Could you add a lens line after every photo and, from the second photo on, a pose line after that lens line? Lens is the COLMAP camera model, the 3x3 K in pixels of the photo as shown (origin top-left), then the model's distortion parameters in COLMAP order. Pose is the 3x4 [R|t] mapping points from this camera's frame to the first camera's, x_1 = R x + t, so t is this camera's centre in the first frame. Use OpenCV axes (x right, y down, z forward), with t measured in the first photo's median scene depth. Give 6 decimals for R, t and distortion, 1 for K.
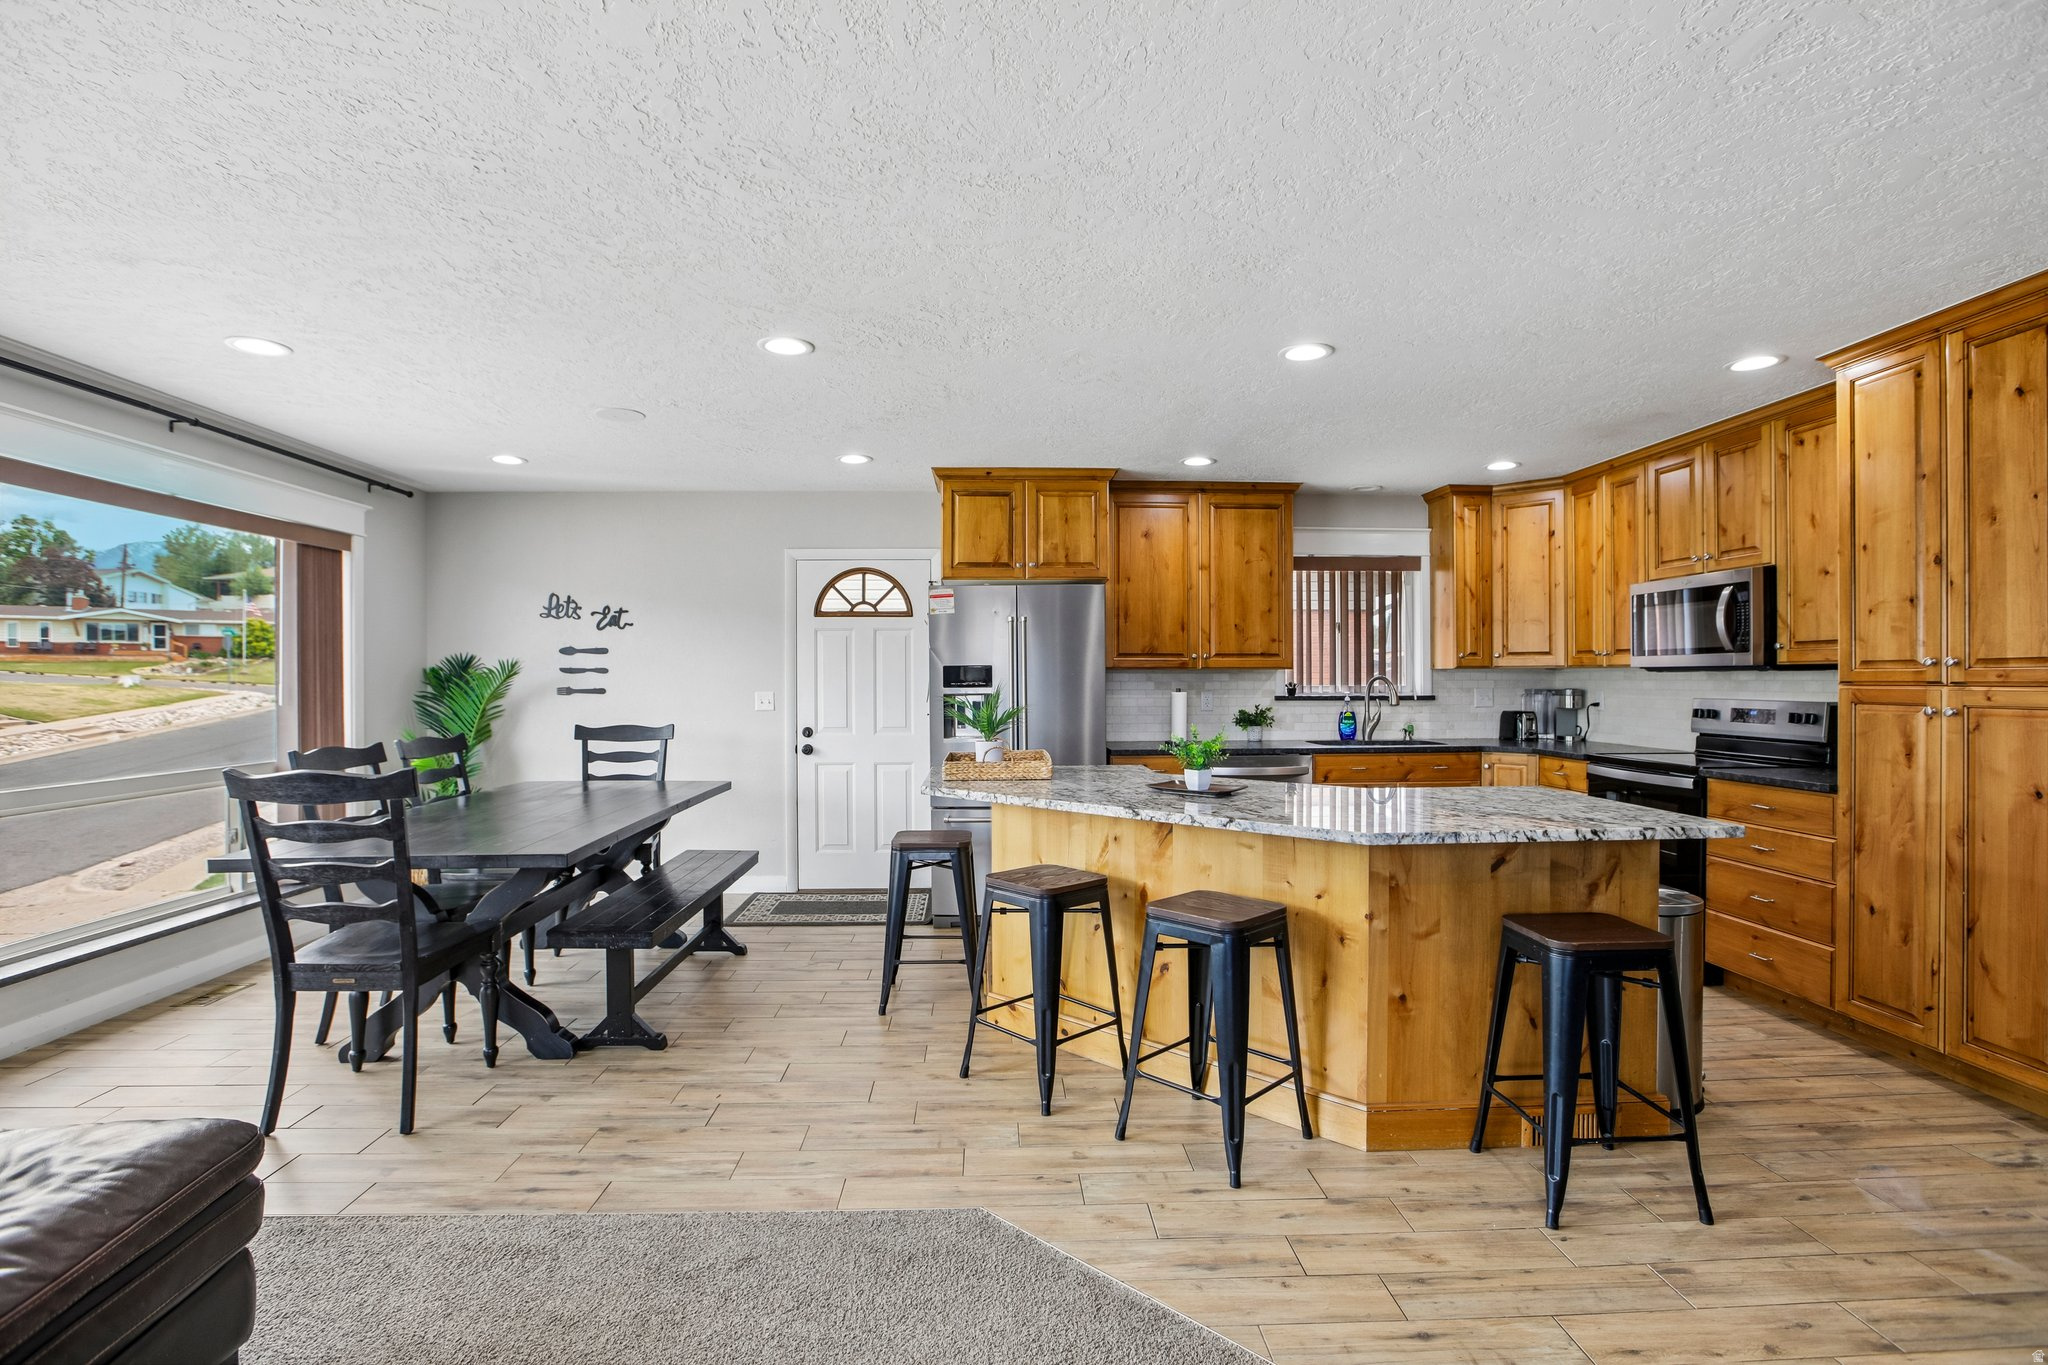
lens RADIAL K [[965.1, 0, 1022.1], [0, 965.1, 683.3], [0, 0, 1]] dist [-0.062434, 0.030819]
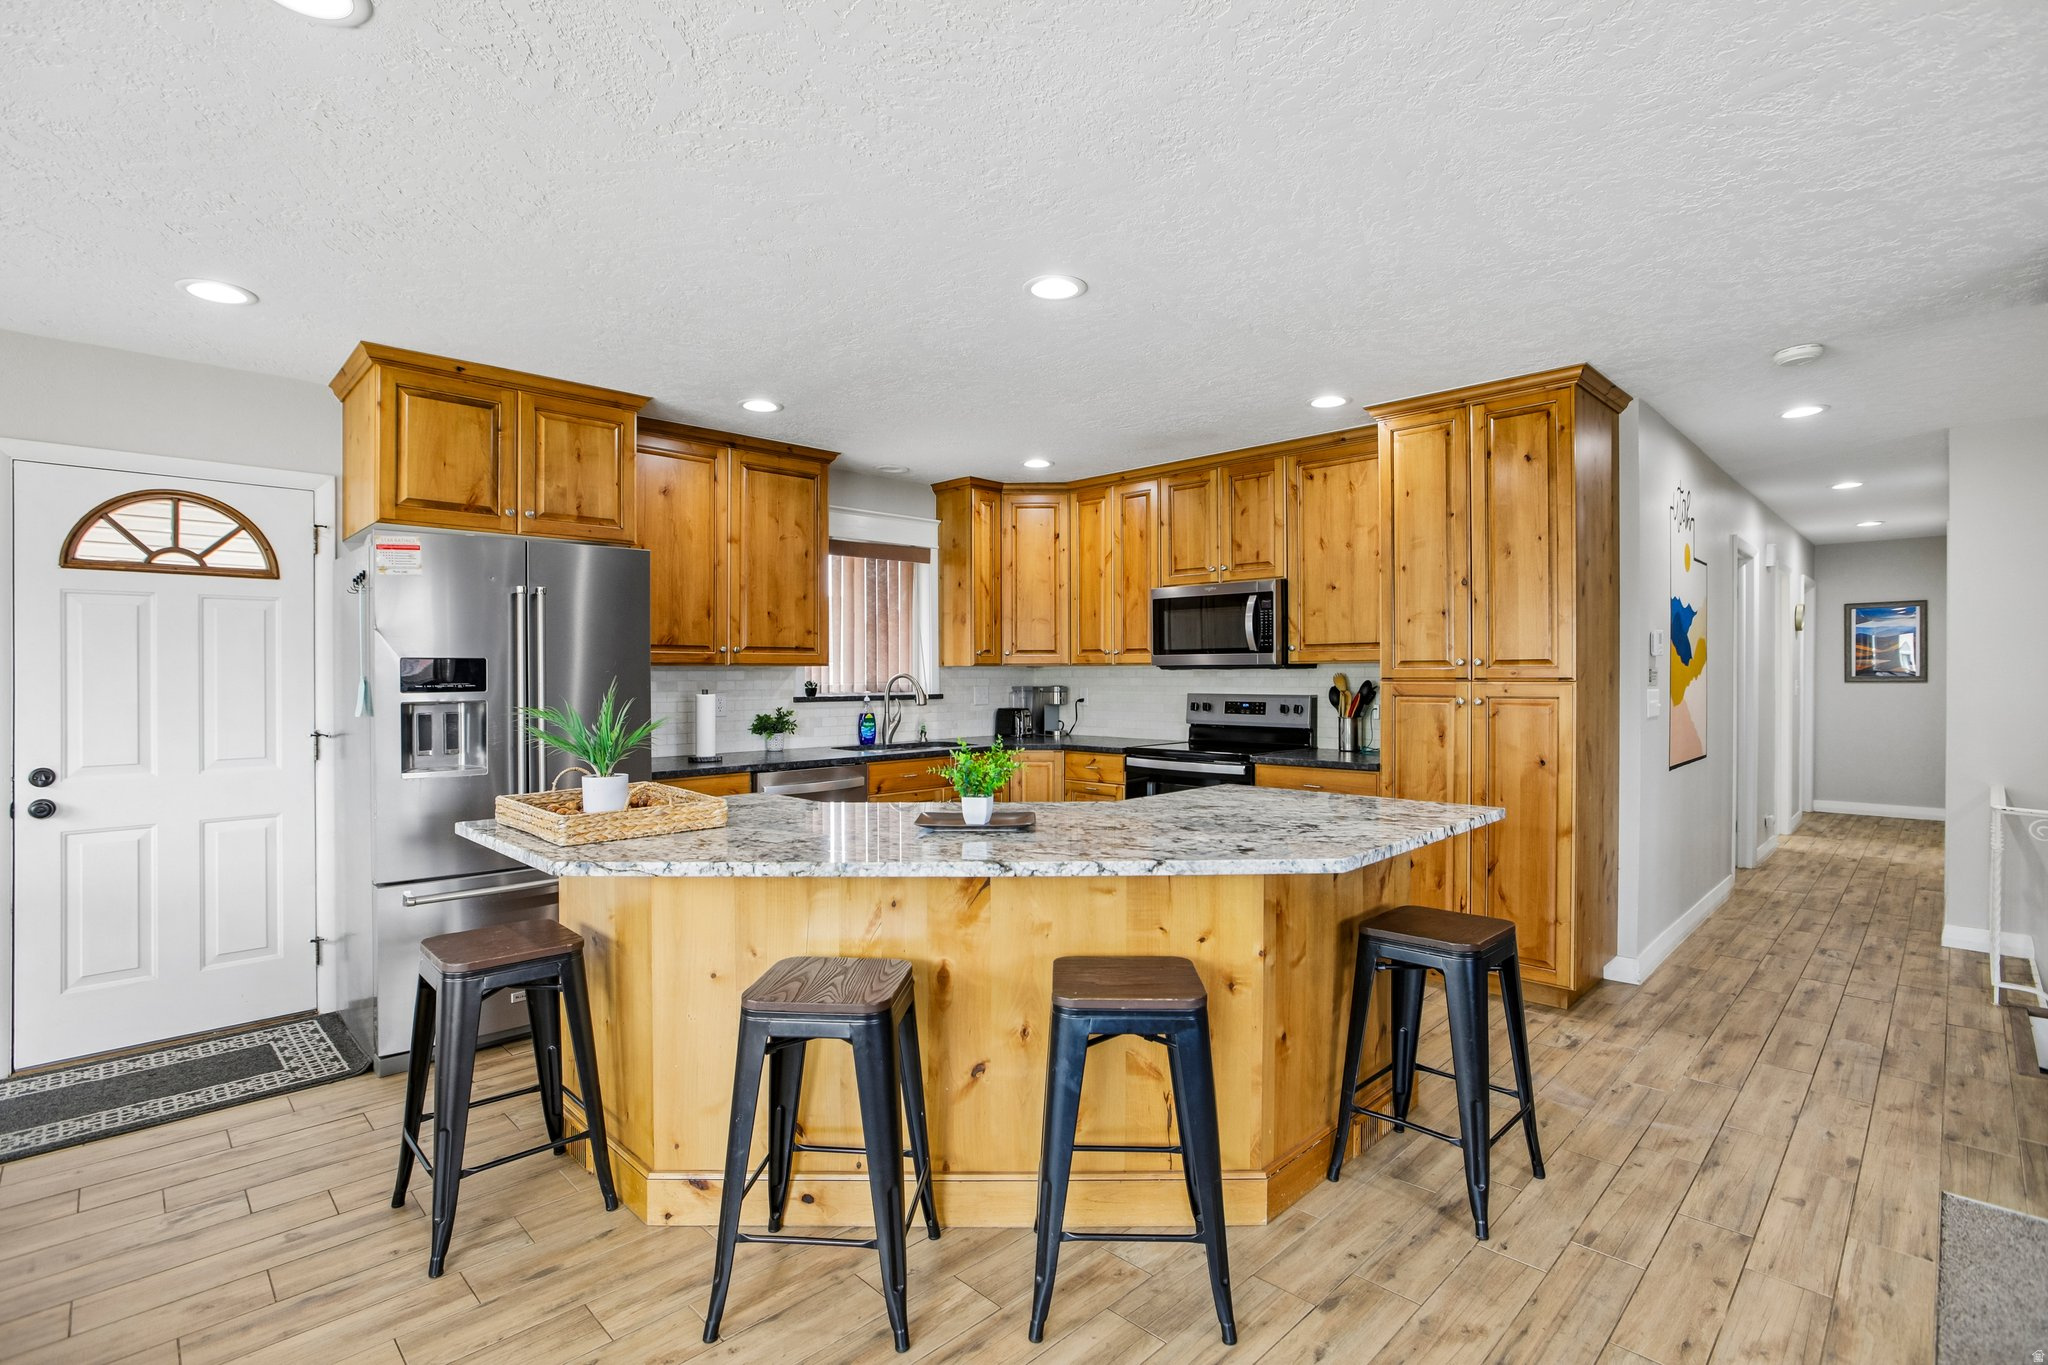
lens RADIAL K [[965.1, 0, 1022.1], [0, 965.1, 683.3], [0, 0, 1]] dist [-0.062434, 0.030819]
pose [[0.736891, -0.007200, 0.675974, -0.190228], [0.005778, 0.999974, 0.004353, -0.002041], [-0.675987, 0.000698, 0.736913, 0.256547]]
